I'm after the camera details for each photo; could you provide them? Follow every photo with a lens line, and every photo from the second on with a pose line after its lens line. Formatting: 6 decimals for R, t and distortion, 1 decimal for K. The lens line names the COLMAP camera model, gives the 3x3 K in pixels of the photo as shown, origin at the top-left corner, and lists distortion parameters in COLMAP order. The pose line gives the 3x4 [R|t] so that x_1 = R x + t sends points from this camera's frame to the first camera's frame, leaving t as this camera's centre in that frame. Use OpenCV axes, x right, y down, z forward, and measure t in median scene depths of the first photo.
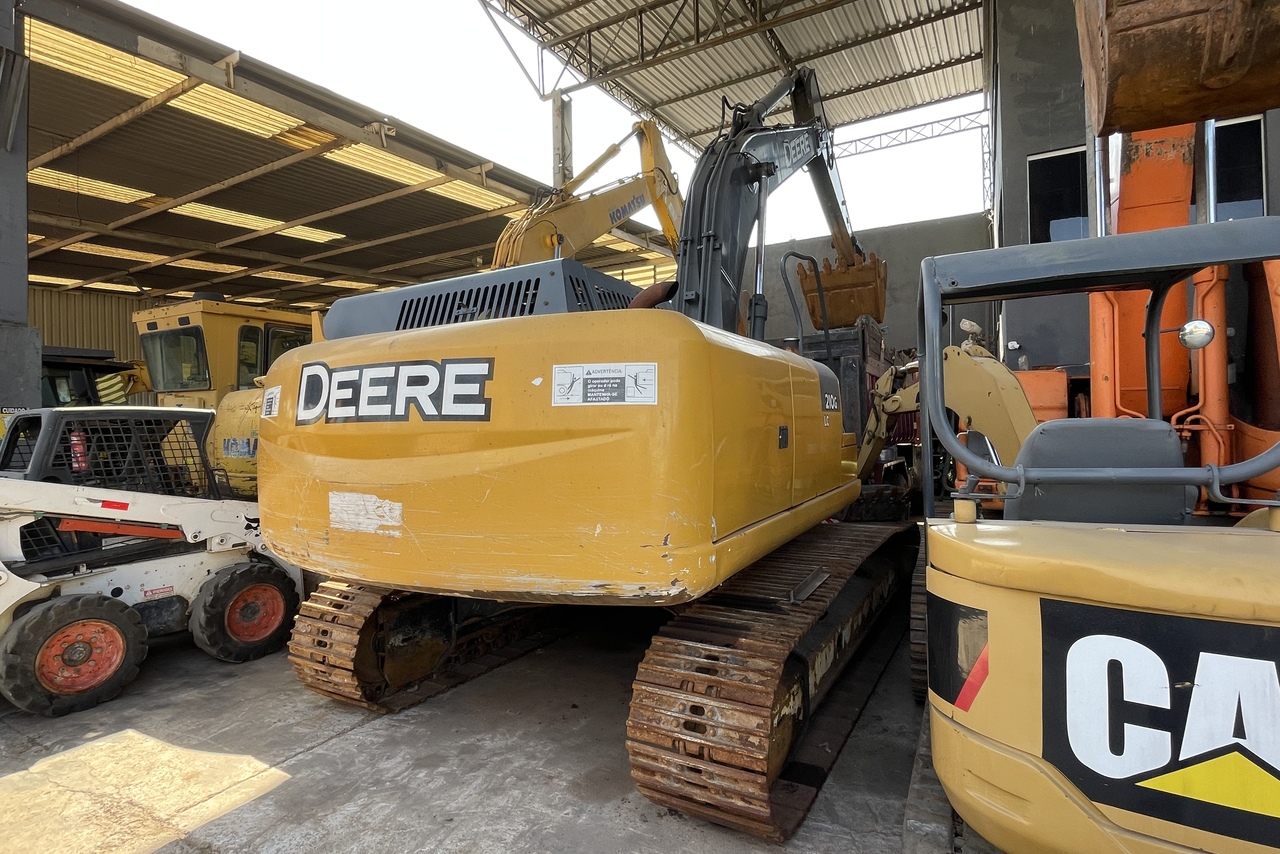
lens RADIAL K [[638.0, 0, 638.2], [0, 638.0, 426.8], [0, 0, 1]] dist [-0.001276, -0.000385]
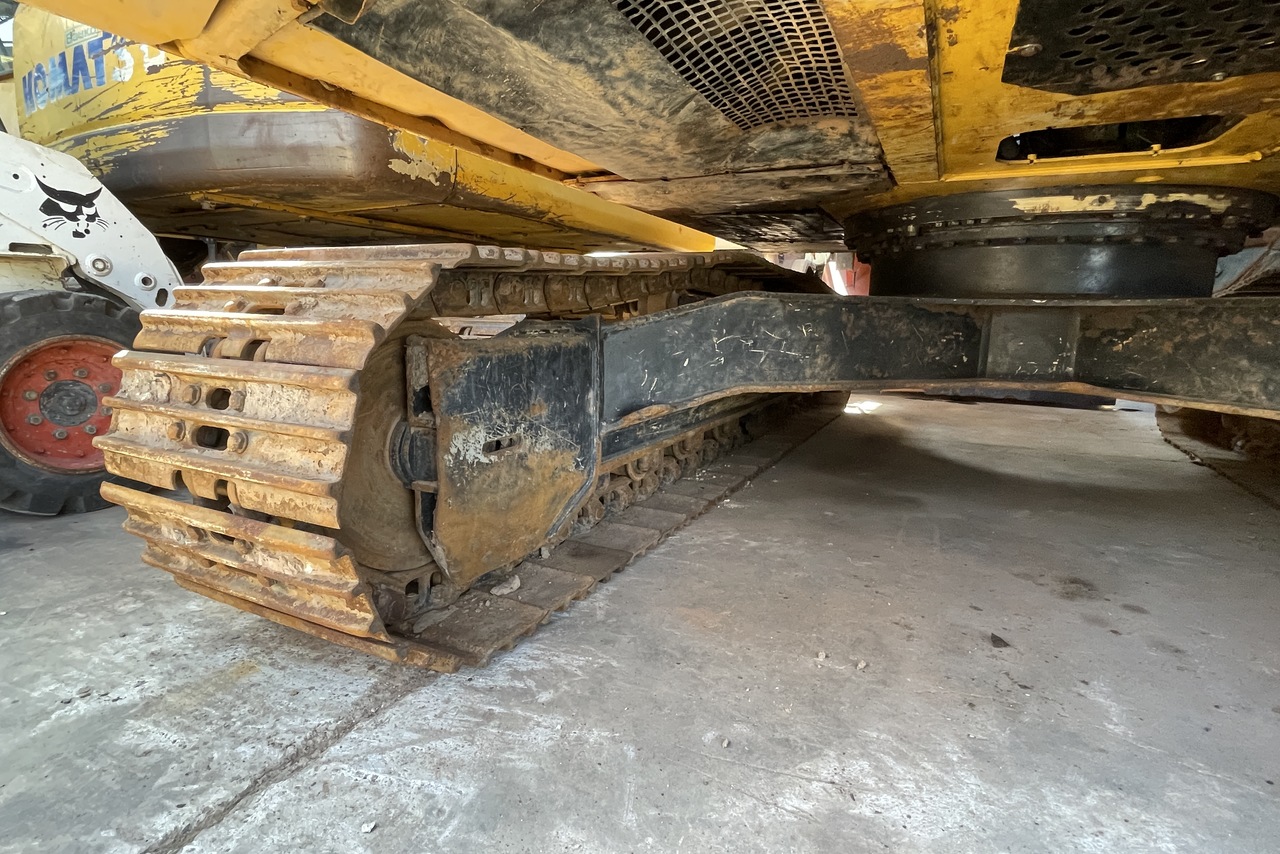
lens RADIAL K [[638.0, 0, 640.3], [0, 638.0, 422.1], [0, 0, 1]] dist [-0.001276, -0.000385]
pose [[0.997805, 0.022853, 0.062155, -0.331489], [-0.033375, 0.984195, 0.173917, 0.280833], [-0.057198, -0.175610, 0.982797, 0.725590]]
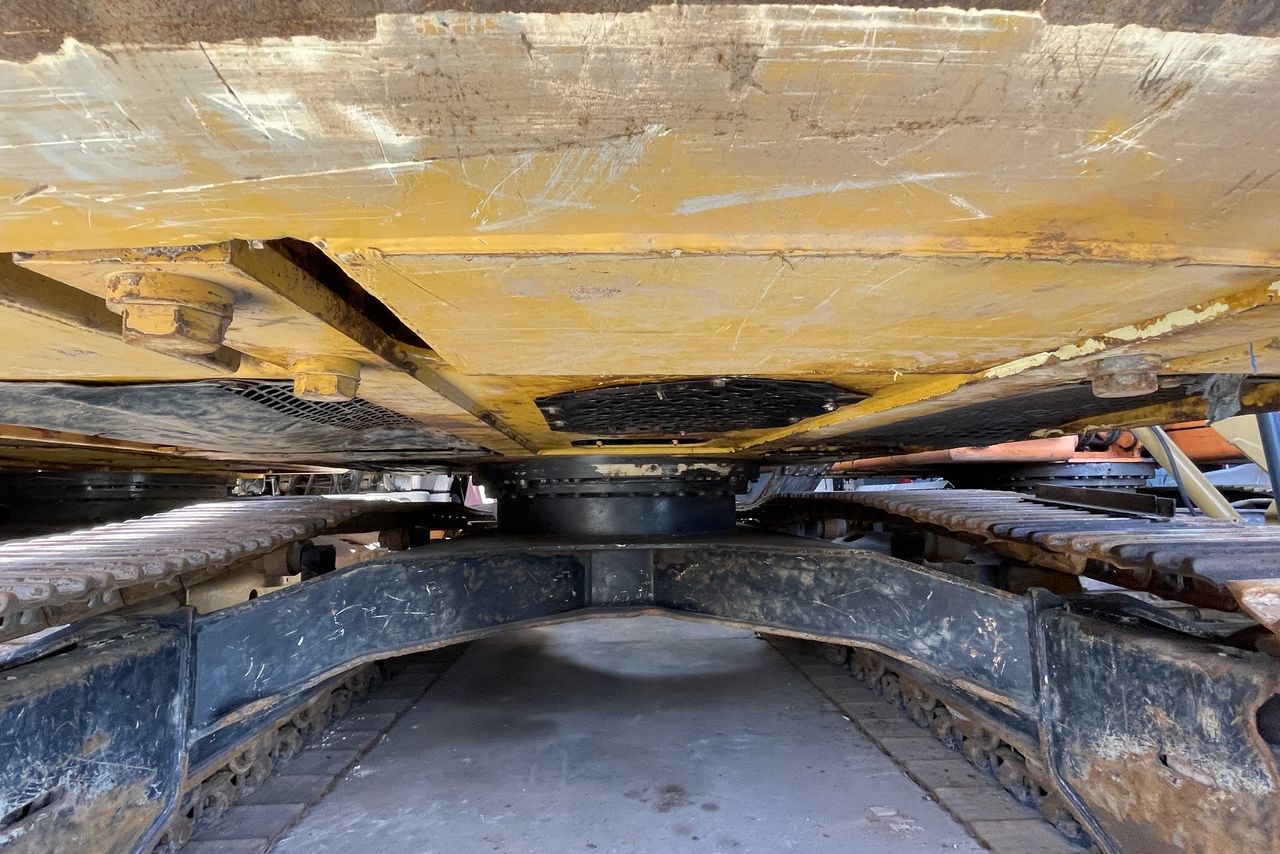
lens RADIAL K [[638.0, 0, 634.8], [0, 638.0, 425.5], [0, 0, 1]] dist [-0.001276, -0.000385]
pose [[0.843811, 0.058890, 0.533400, -0.320235], [-0.000641, 0.994070, -0.108737, 0.216920], [-0.536641, 0.091412, 0.838845, 0.674148]]
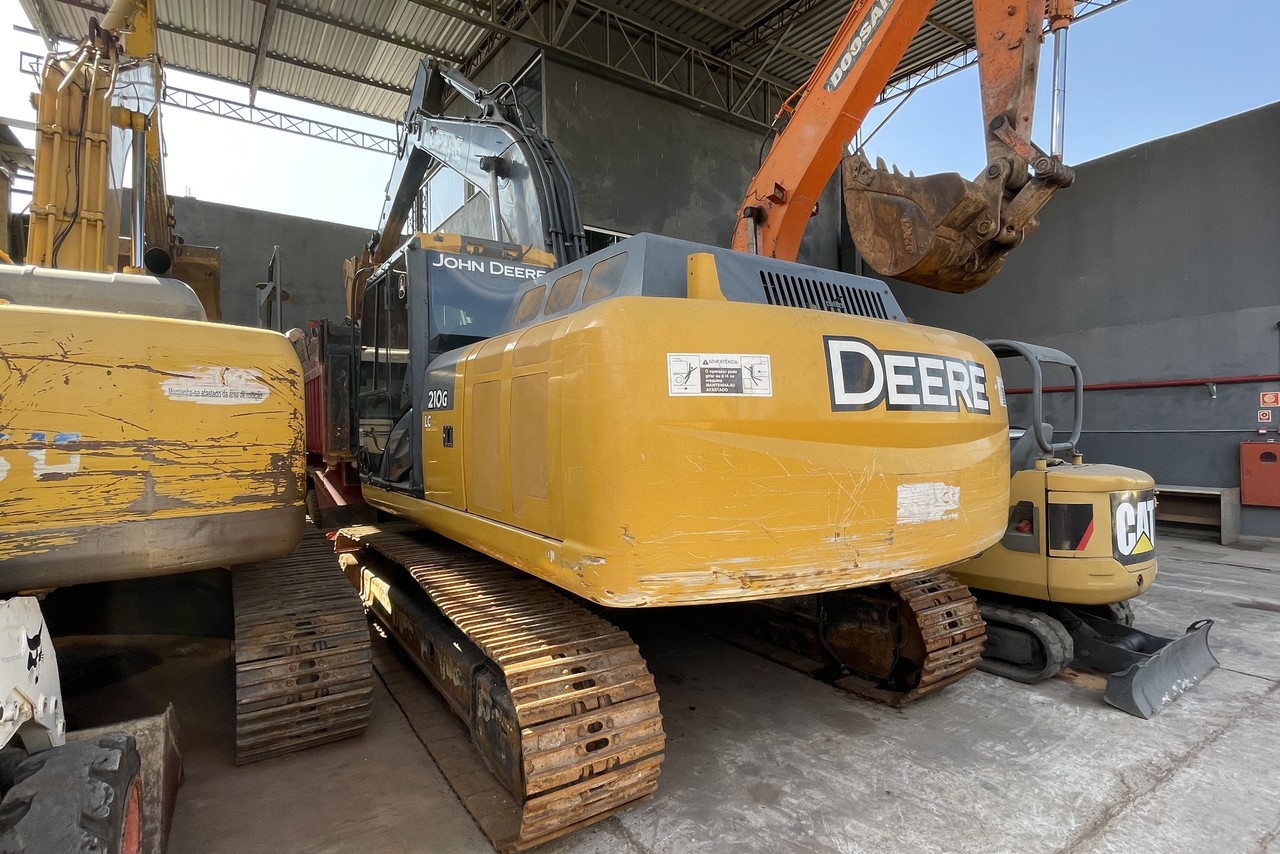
lens RADIAL K [[638.0, 0, 634.2], [0, 638.0, 425.8], [0, 0, 1]] dist [-0.001276, -0.000385]
pose [[0.448376, 0.017987, 0.893664, -1.065420], [-0.006482, 0.999837, -0.016872, 0.024810], [-0.893822, 0.001772, 0.448419, 0.671907]]
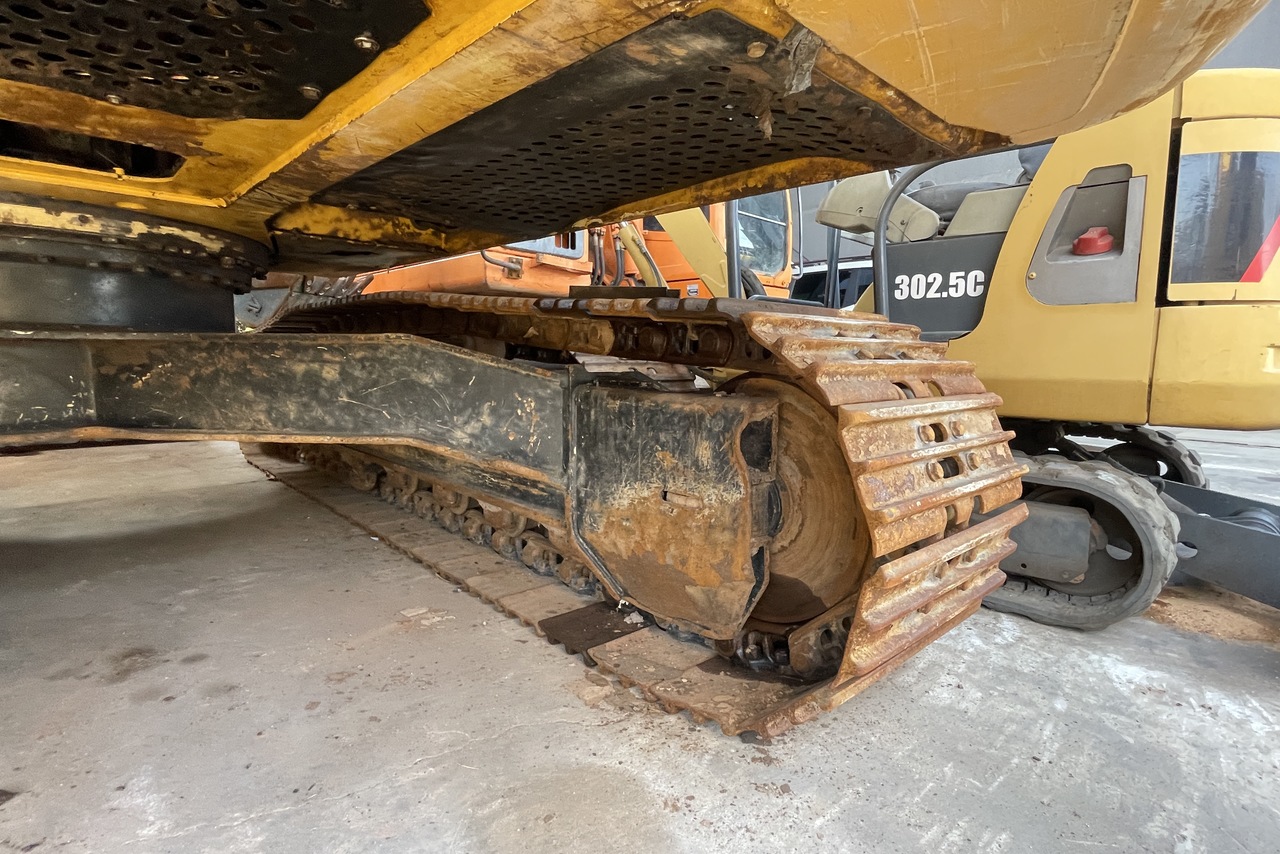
lens RADIAL K [[638.0, 0, 630.9], [0, 638.0, 424.9], [0, 0, 1]] dist [-0.001276, -0.000385]
pose [[0.304688, -0.084172, 0.948726, -0.261702], [-0.025131, 0.995030, 0.096351, 0.273796], [-0.952121, -0.053199, 0.301058, 0.726634]]
